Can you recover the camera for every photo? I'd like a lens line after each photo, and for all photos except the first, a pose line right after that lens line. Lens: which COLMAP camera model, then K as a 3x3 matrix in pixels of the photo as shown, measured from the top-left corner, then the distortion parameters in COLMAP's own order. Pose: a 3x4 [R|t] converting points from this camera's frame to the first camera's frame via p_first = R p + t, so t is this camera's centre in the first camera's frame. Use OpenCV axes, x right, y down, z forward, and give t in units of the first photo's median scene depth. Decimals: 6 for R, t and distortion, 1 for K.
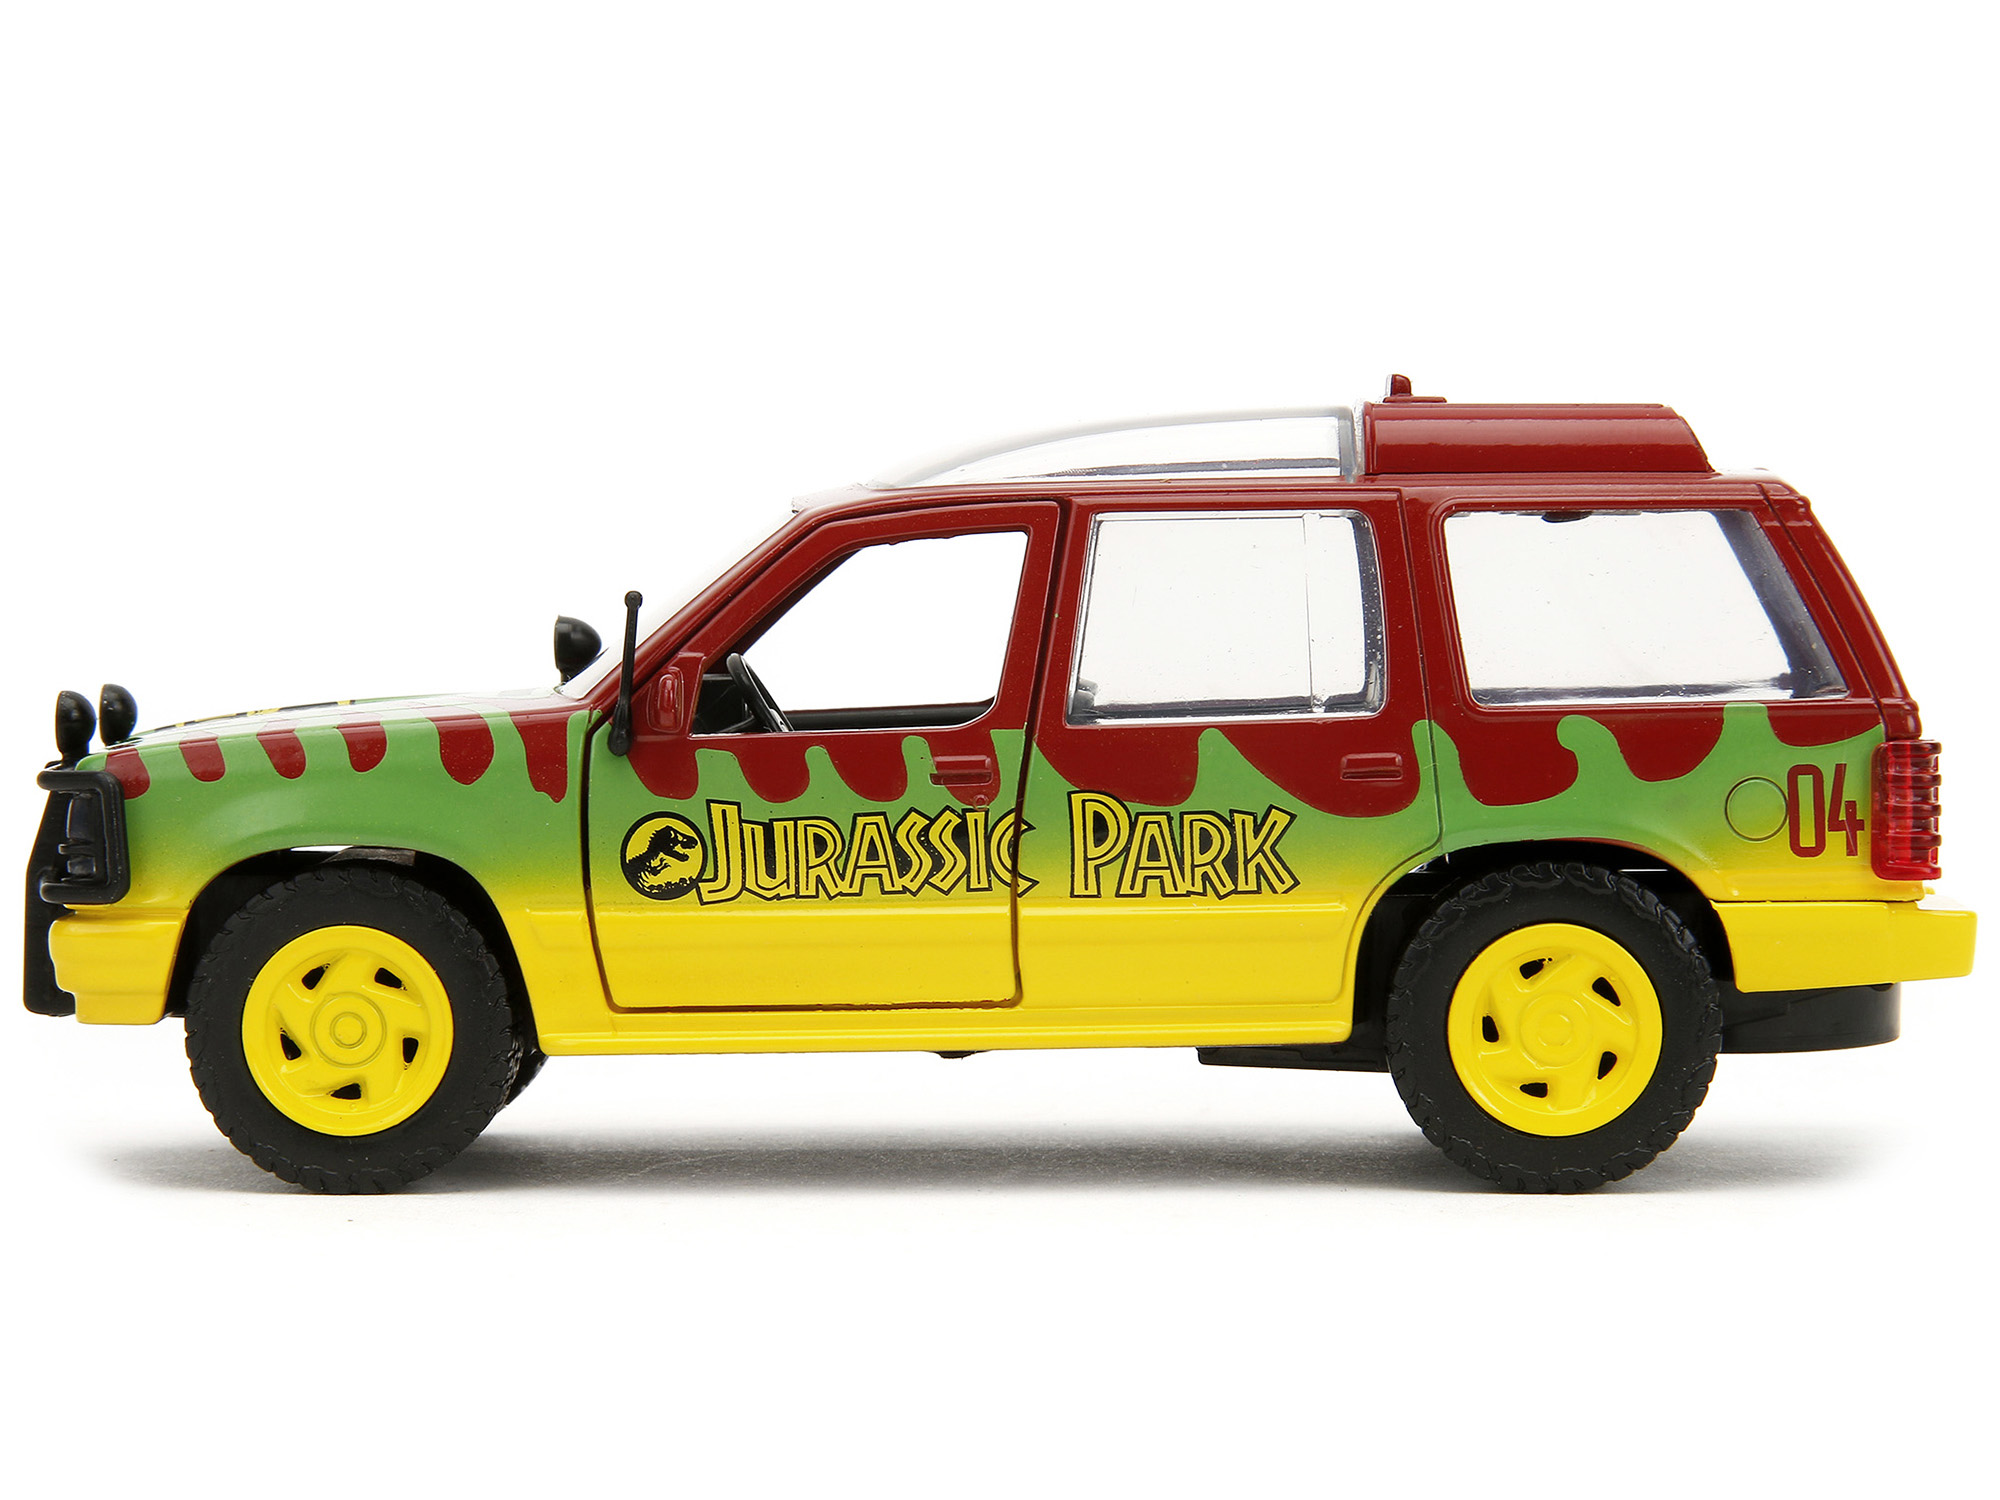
lens RADIAL K [[7626.5, 0, 1000.7], [0, 7626.5, 747.7], [0, 0, 1]] dist [-0.150940, 0.000000]
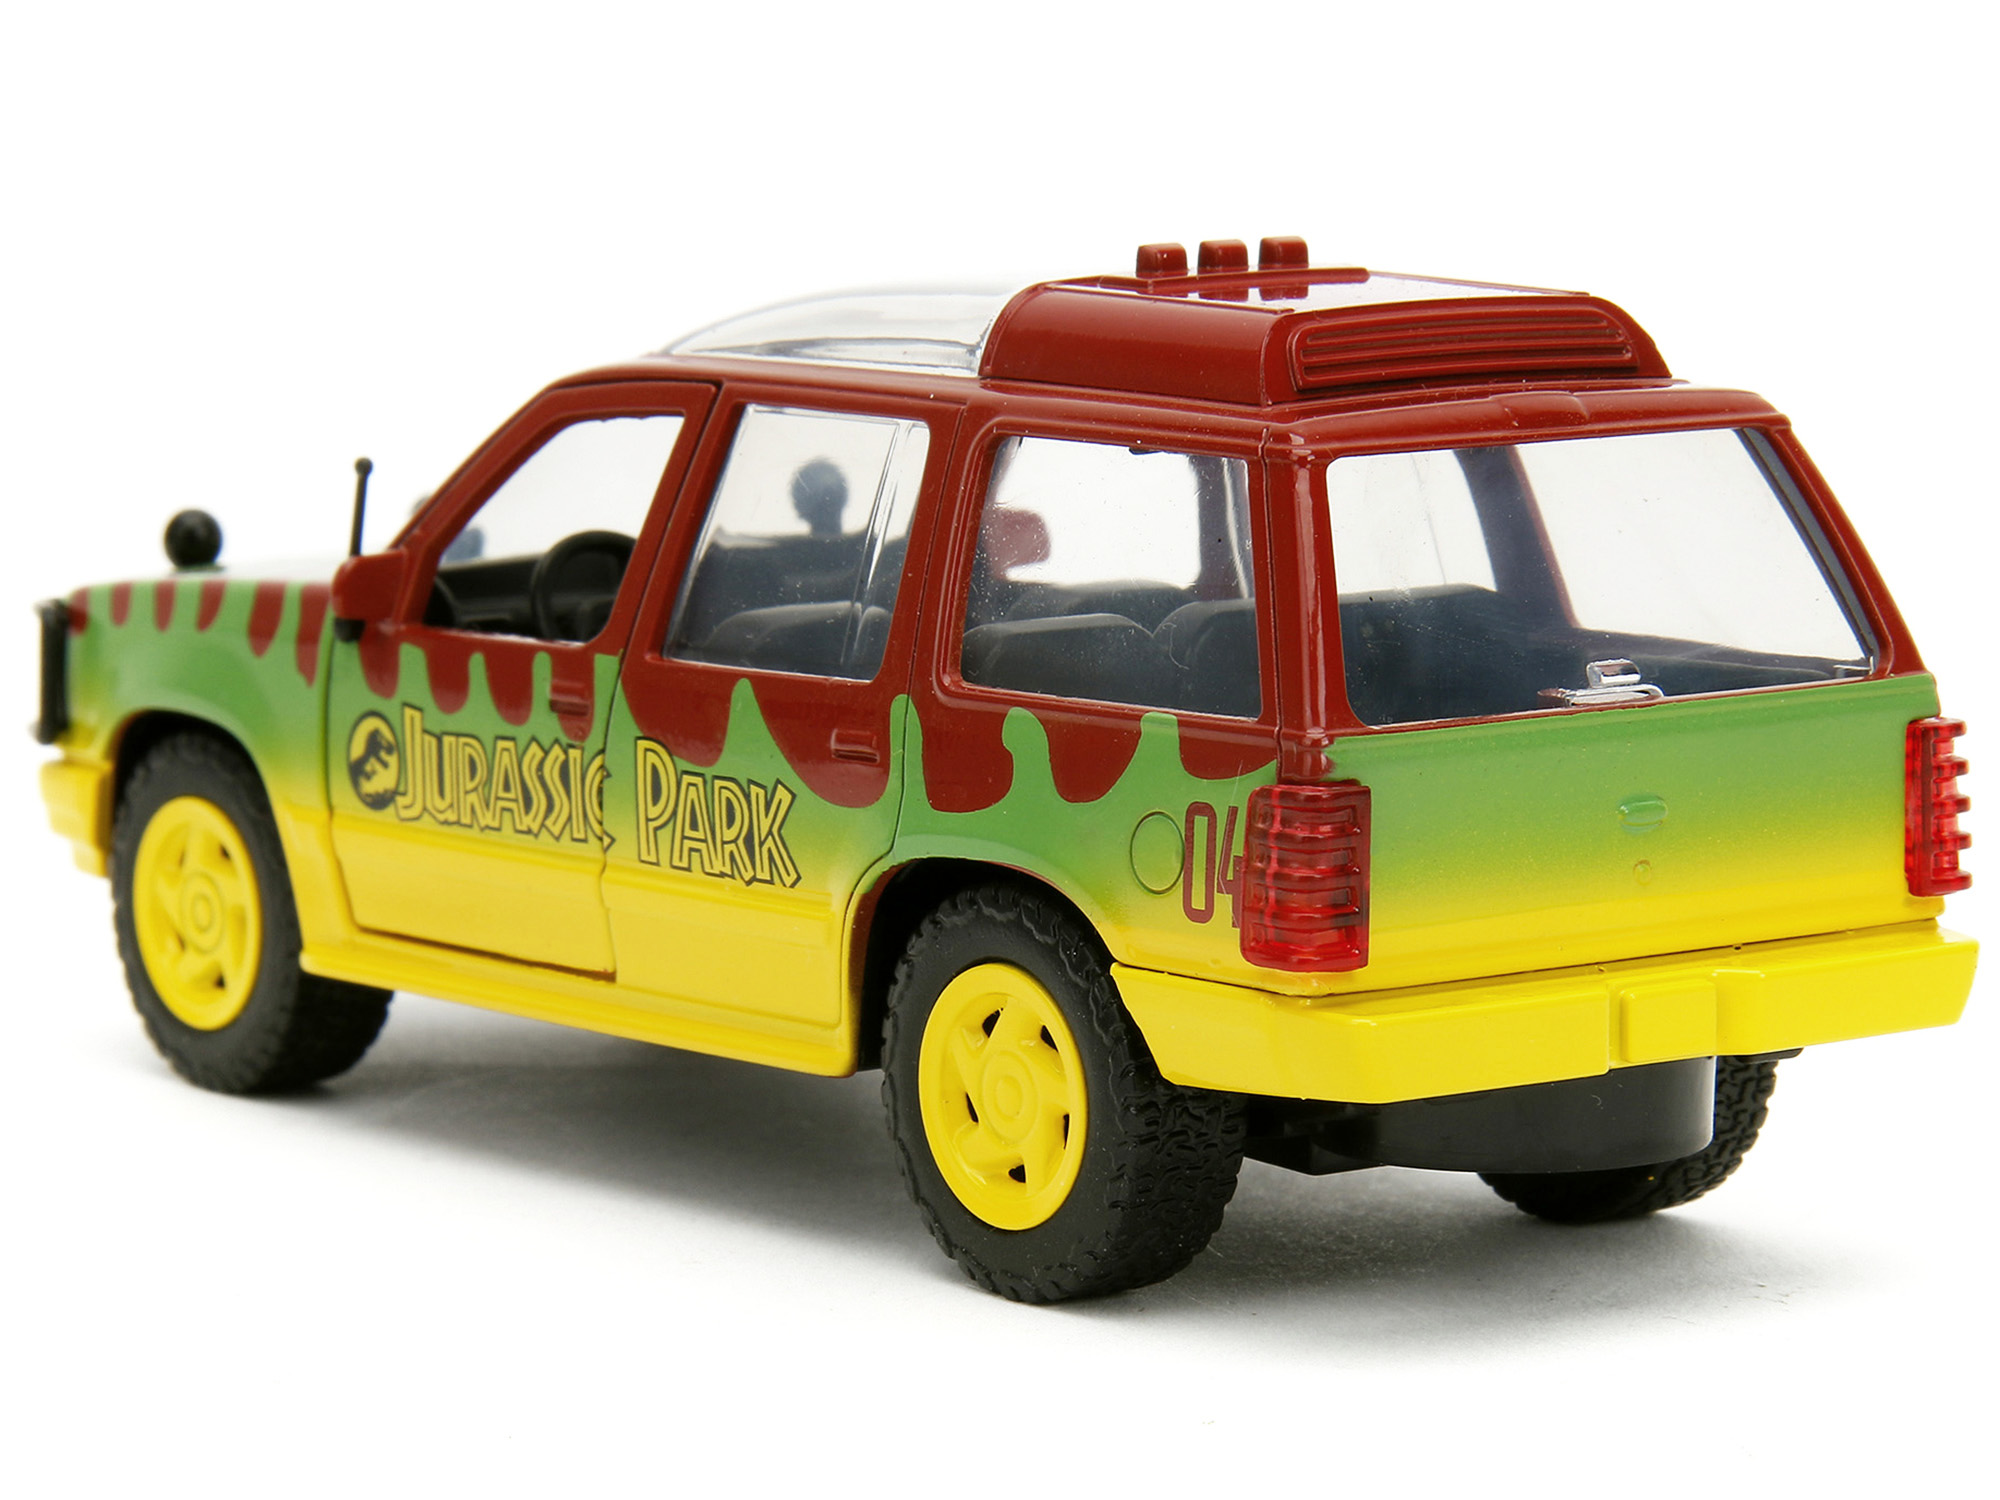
lens RADIAL K [[7626.5, 0, 1002.6], [0, 7626.5, 755.0], [0, 0, 1]] dist [-0.150940, 0.000000]
pose [[0.685028, 0.102467, -0.721275, 0.640153], [-0.030030, 0.993189, 0.112575, -0.087682], [0.727898, -0.055457, 0.683439, 0.456296]]
